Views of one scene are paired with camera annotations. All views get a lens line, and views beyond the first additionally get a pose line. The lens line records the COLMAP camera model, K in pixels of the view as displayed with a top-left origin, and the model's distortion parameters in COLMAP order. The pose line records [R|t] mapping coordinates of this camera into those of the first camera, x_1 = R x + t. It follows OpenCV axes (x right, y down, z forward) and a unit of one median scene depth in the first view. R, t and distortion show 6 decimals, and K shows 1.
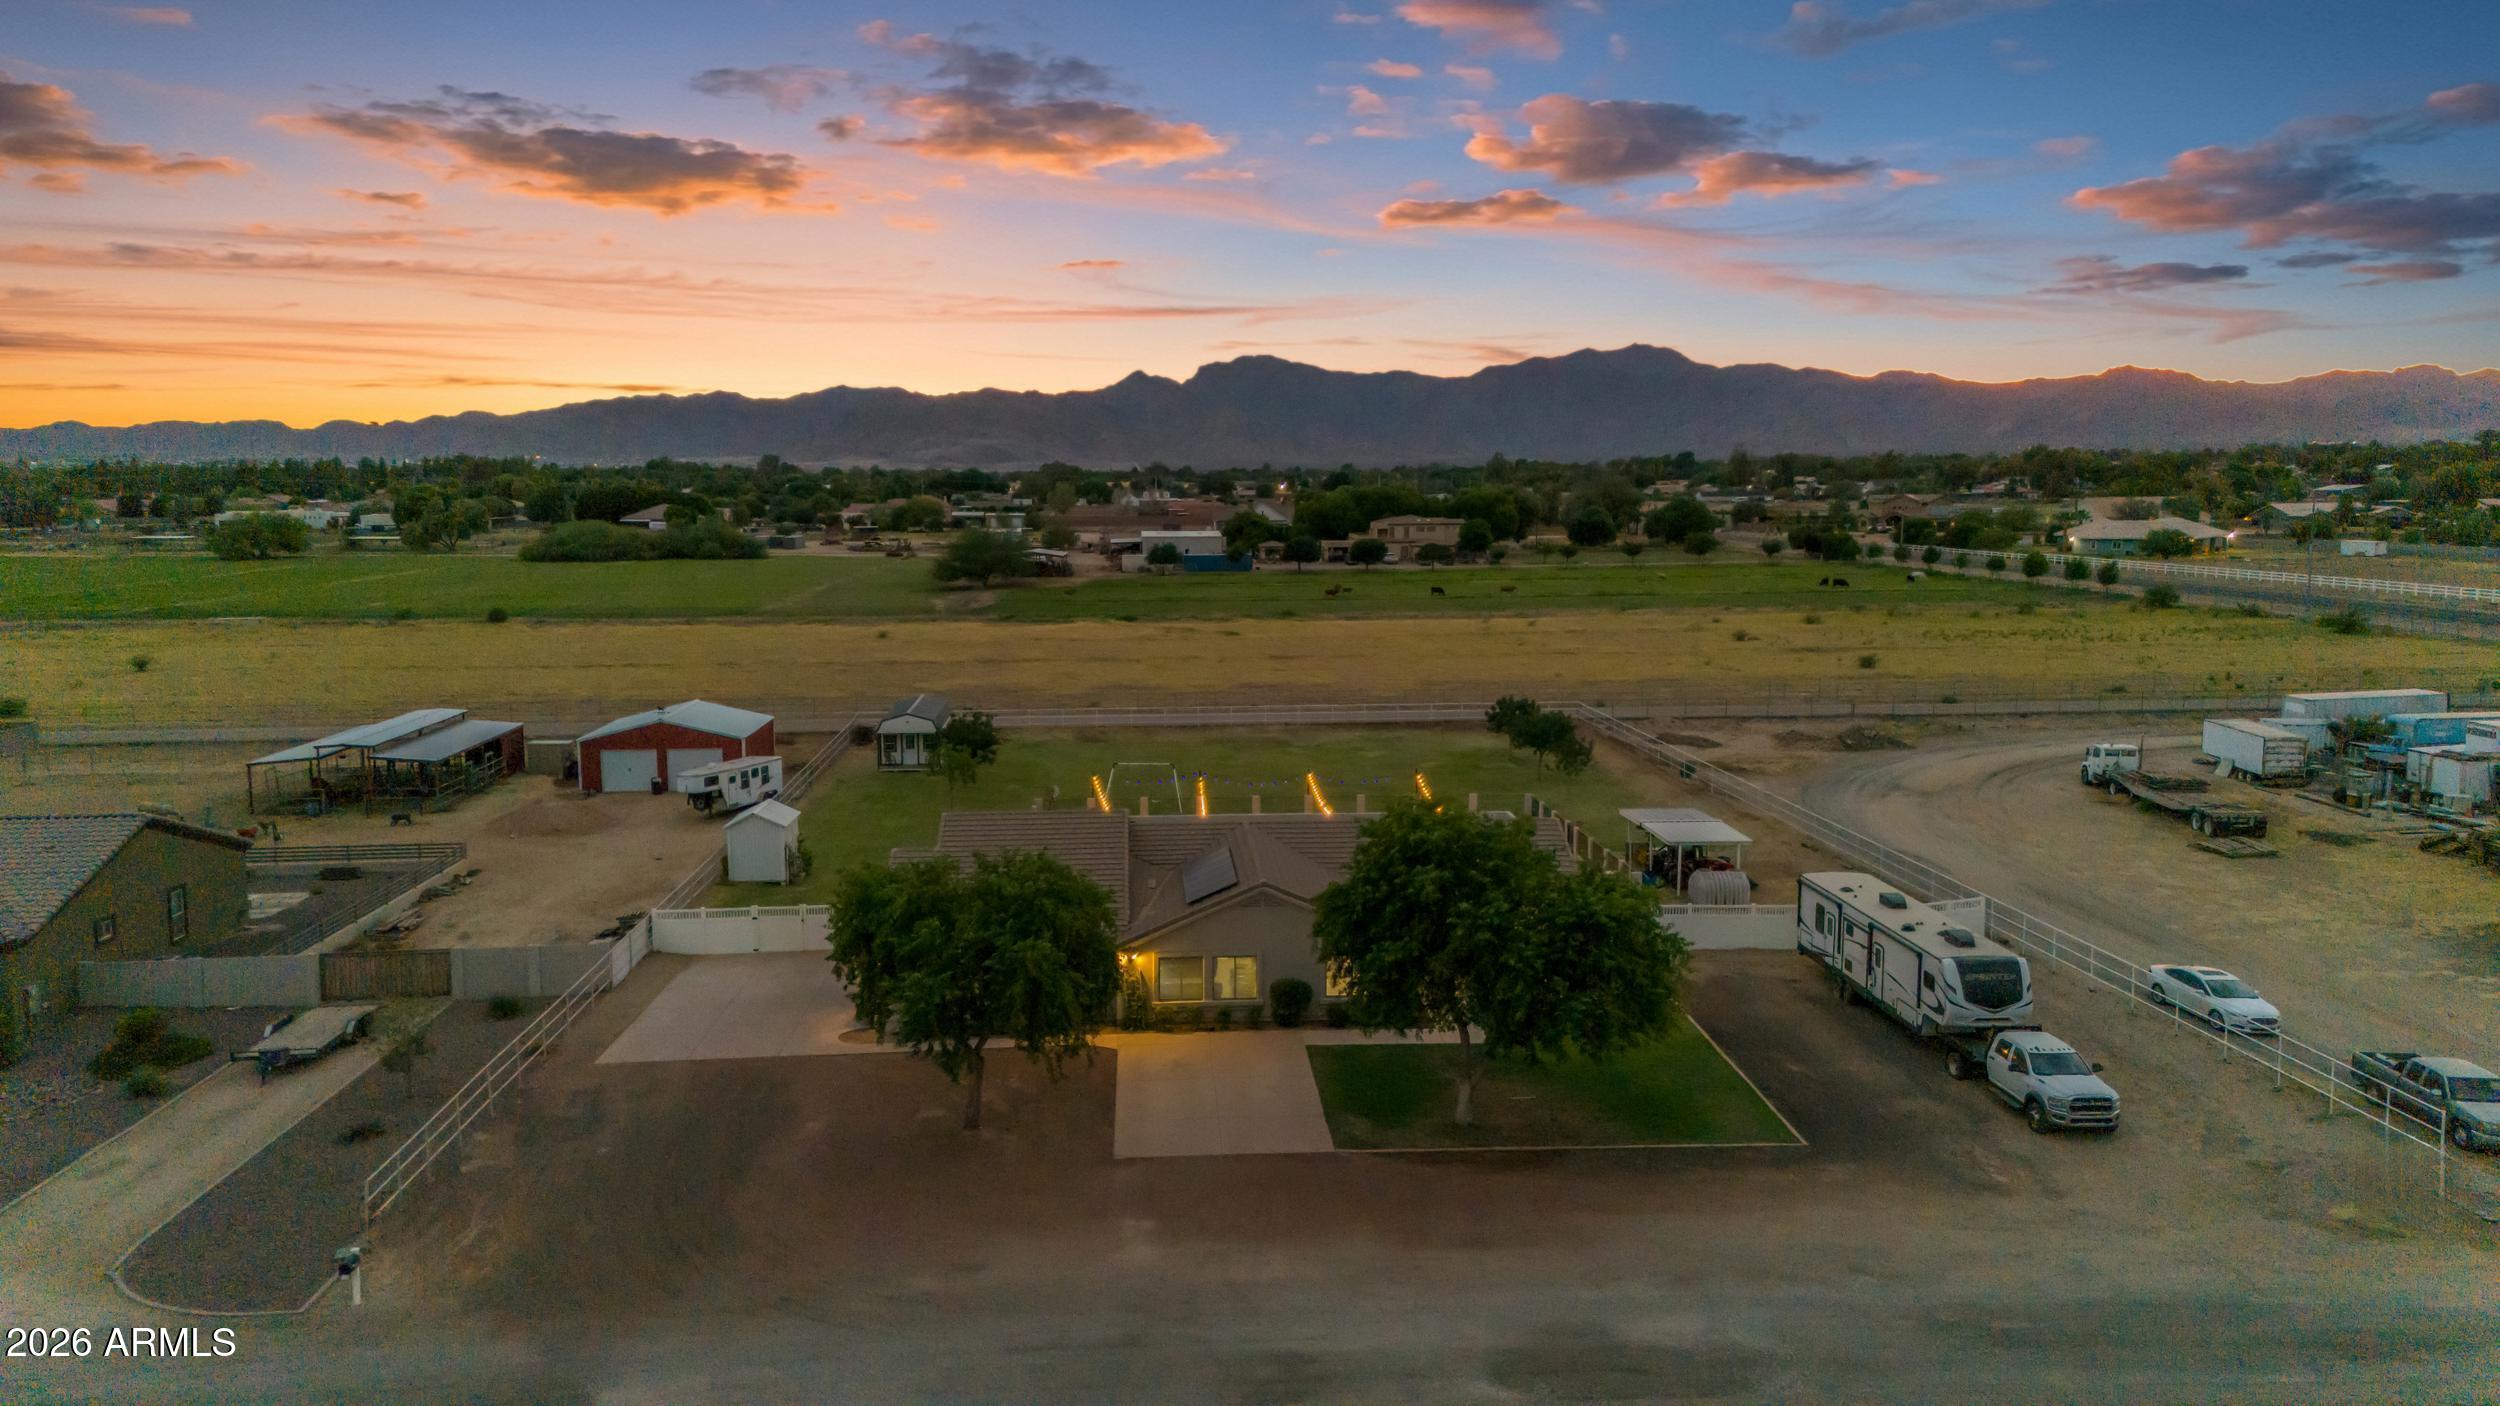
lens RADIAL K [[1794.7, 0, 1250.0], [0, 1794.7, 703.0], [0, 0, 1]] dist [0.189514, -0.114342]
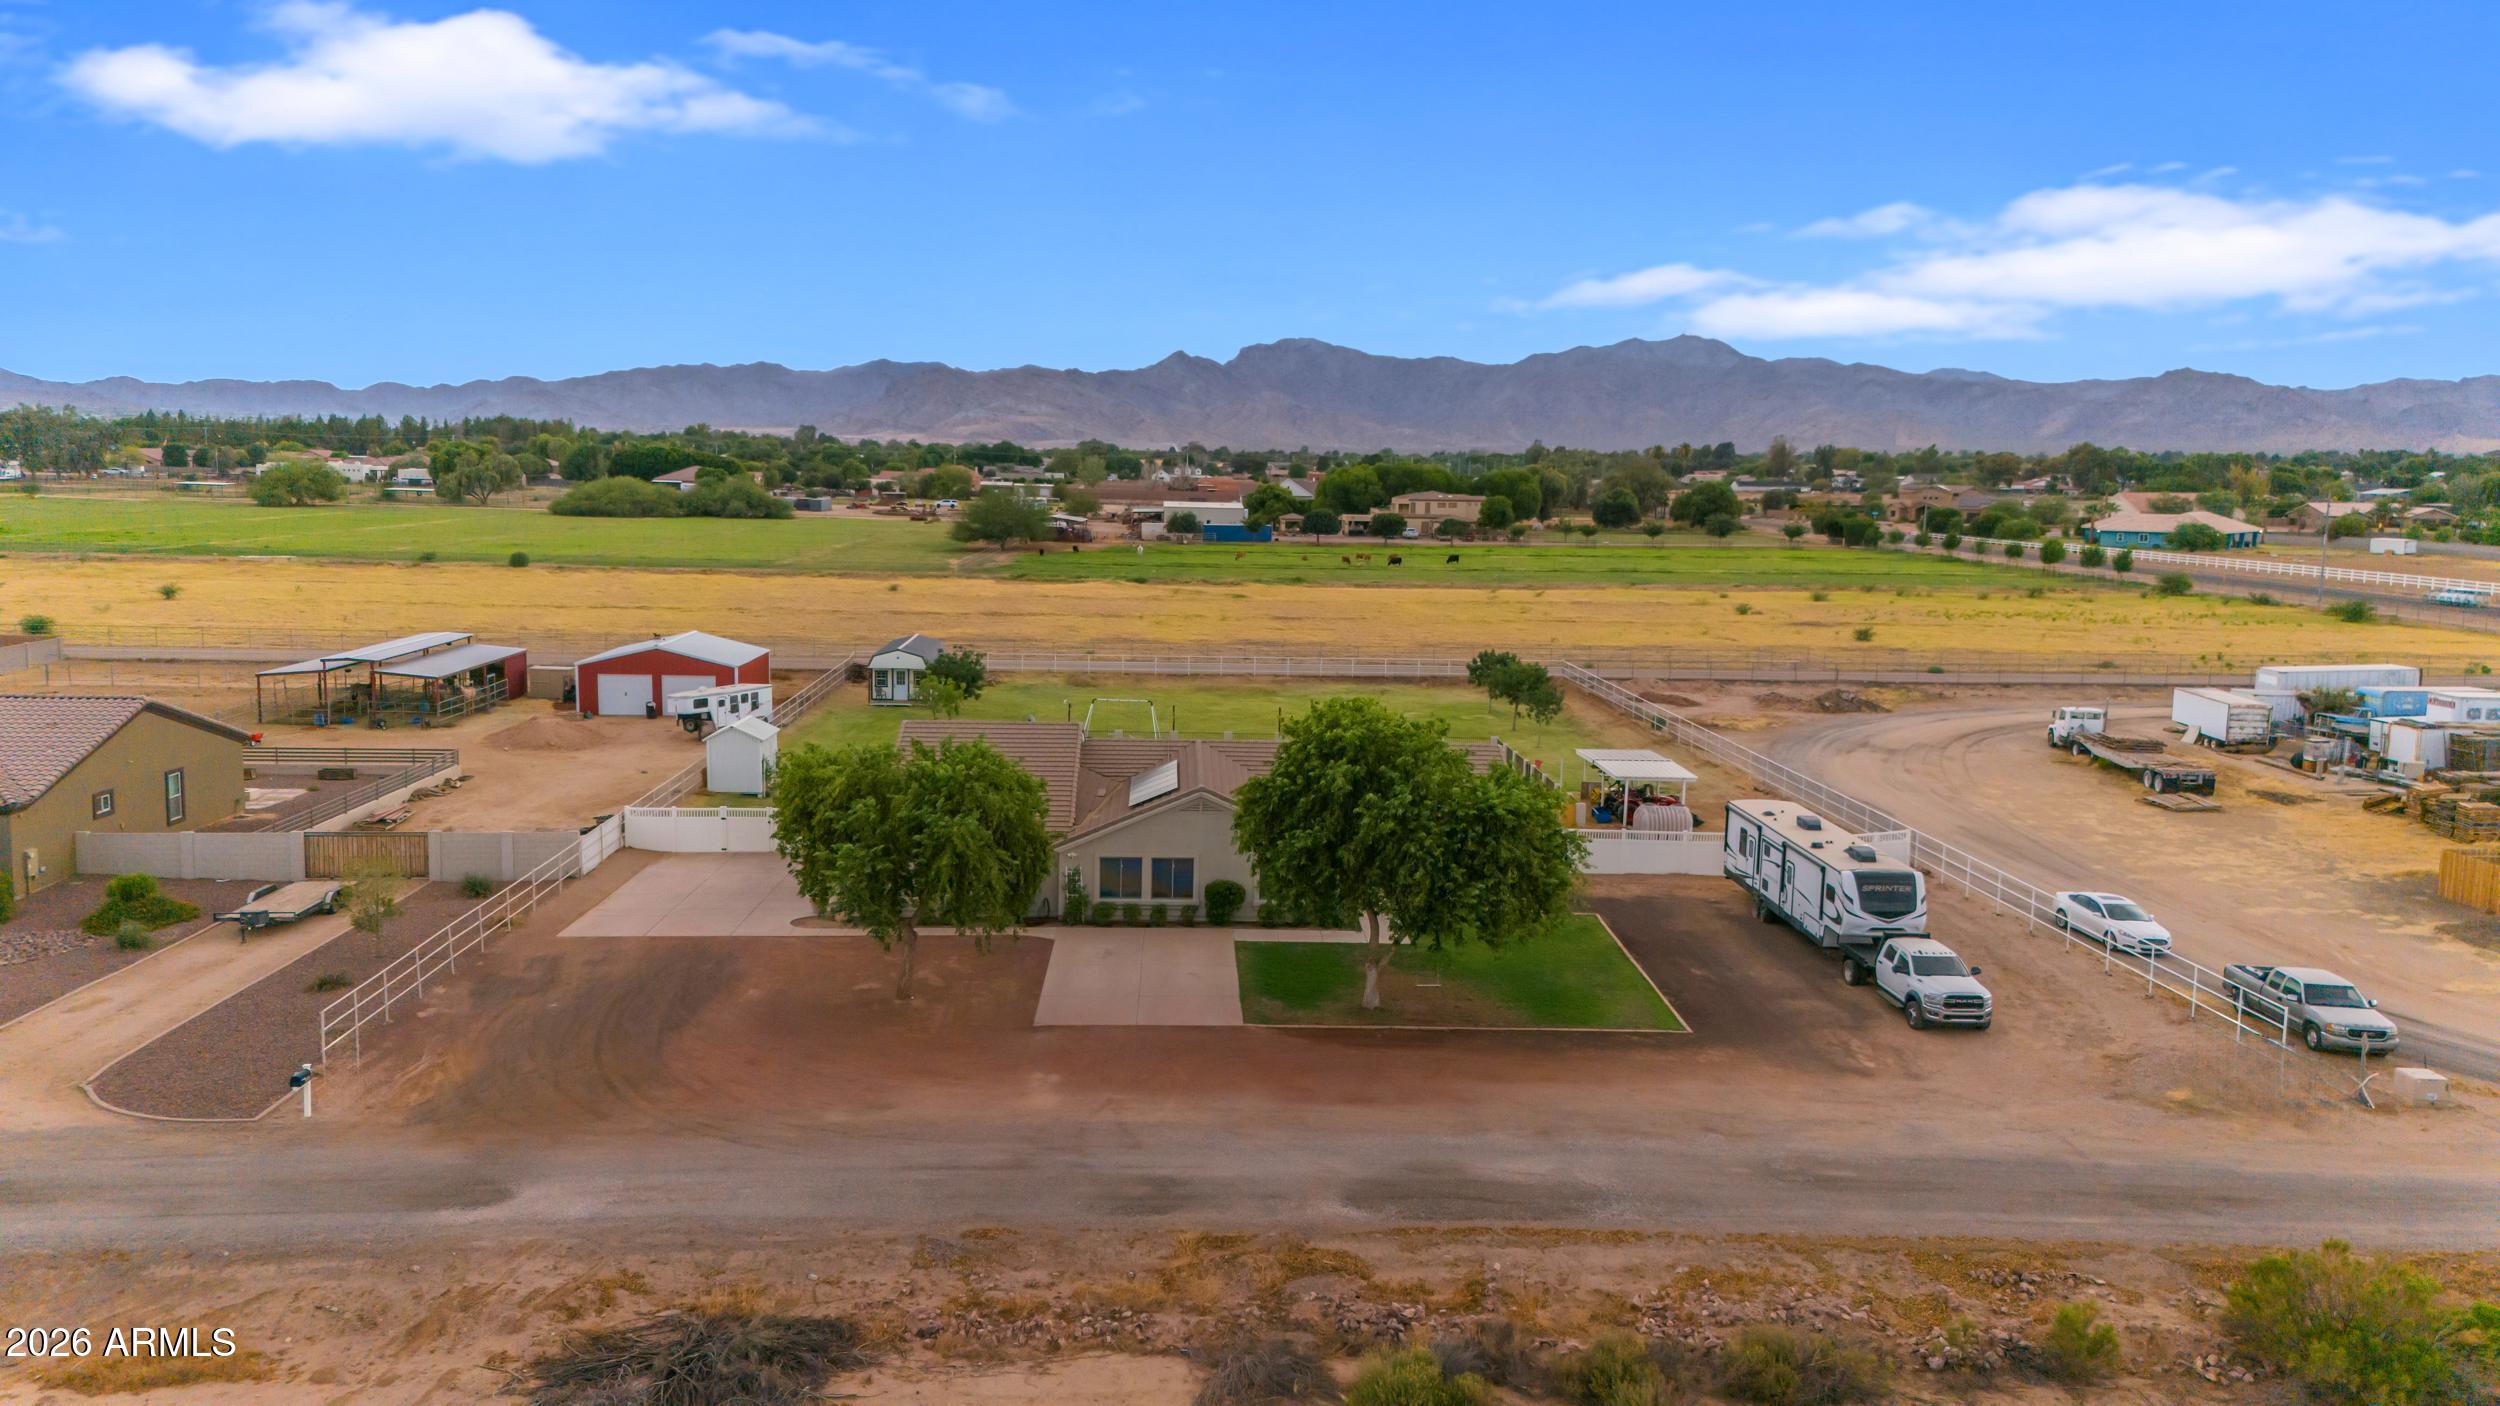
lens RADIAL K [[1802.9, 0, 1250.0], [0, 1802.9, 703.0], [0, 0, 1]] dist [0.184432, -0.115359]
pose [[0.999482, 0.026793, -0.017823, 0.031406], [-0.026637, 0.999605, 0.008918, 0.024140], [0.018055, -0.008438, 0.999801, -0.026060]]
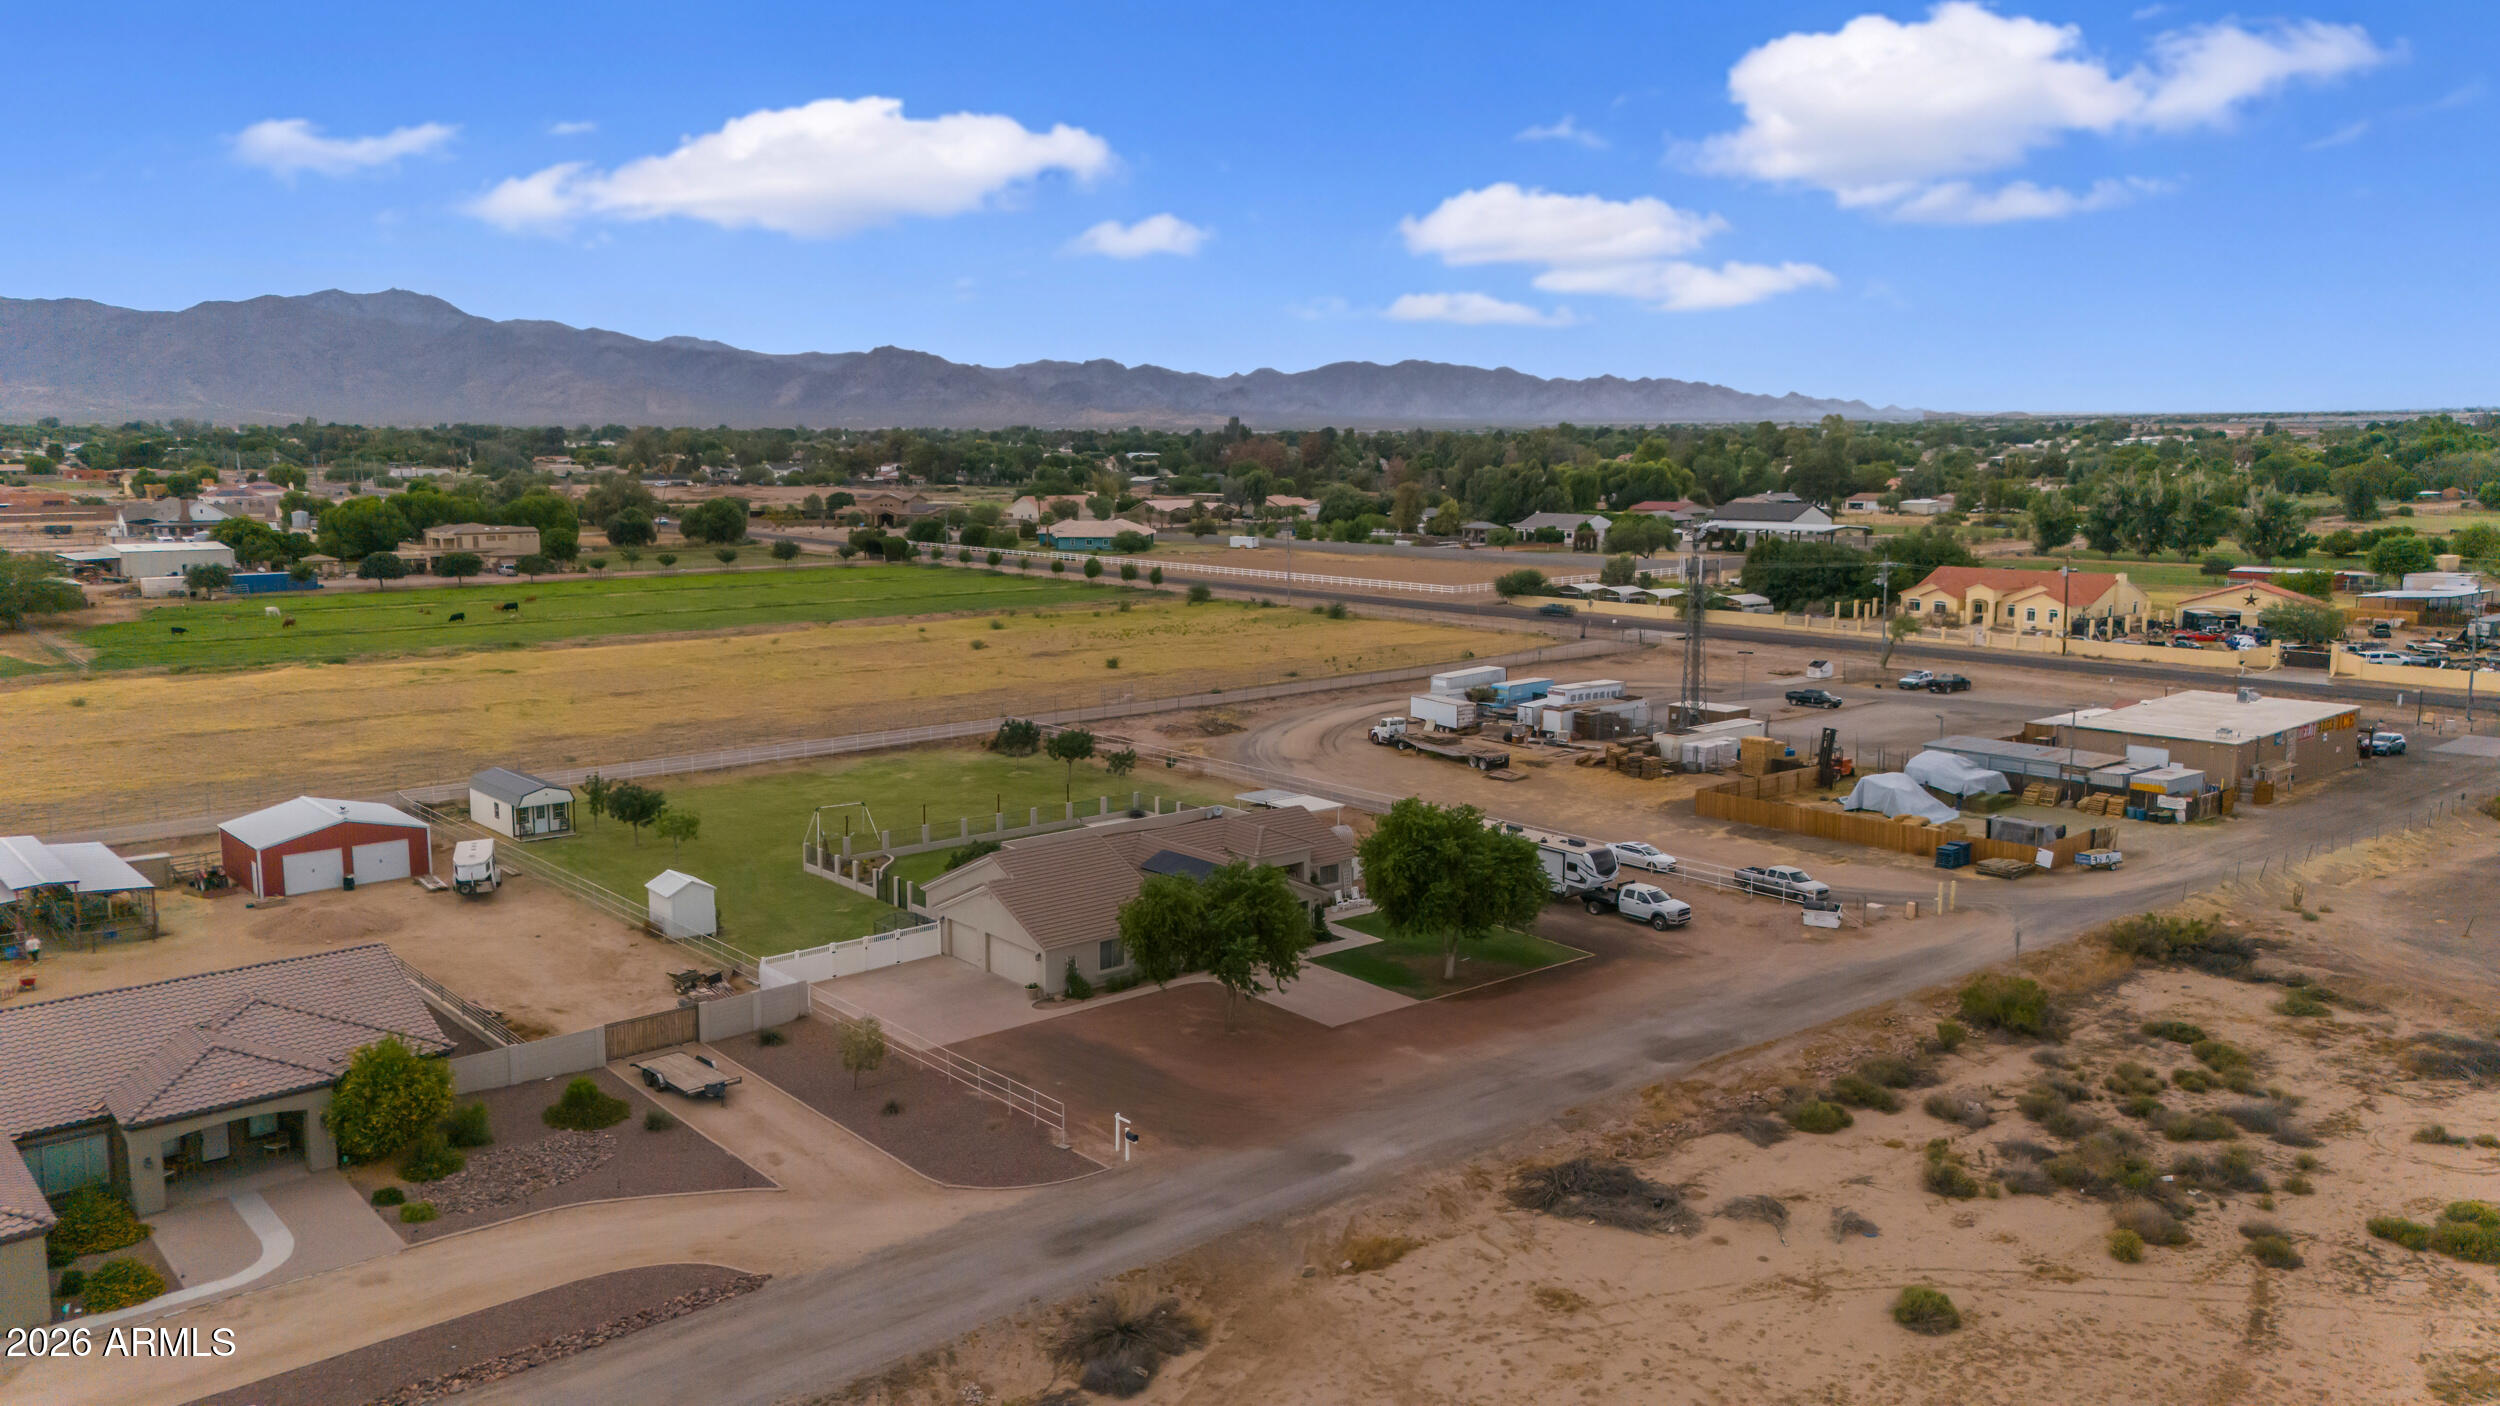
lens RADIAL K [[1794.7, 0, 1250.0], [0, 1794.7, 703.0], [0, 0, 1]] dist [0.189514, -0.114342]
pose [[0.811699, -0.083828, 0.578029, -0.535045], [0.073337, 0.996442, 0.041524, -0.065236], [-0.579454, 0.008687, 0.814959, -0.173868]]
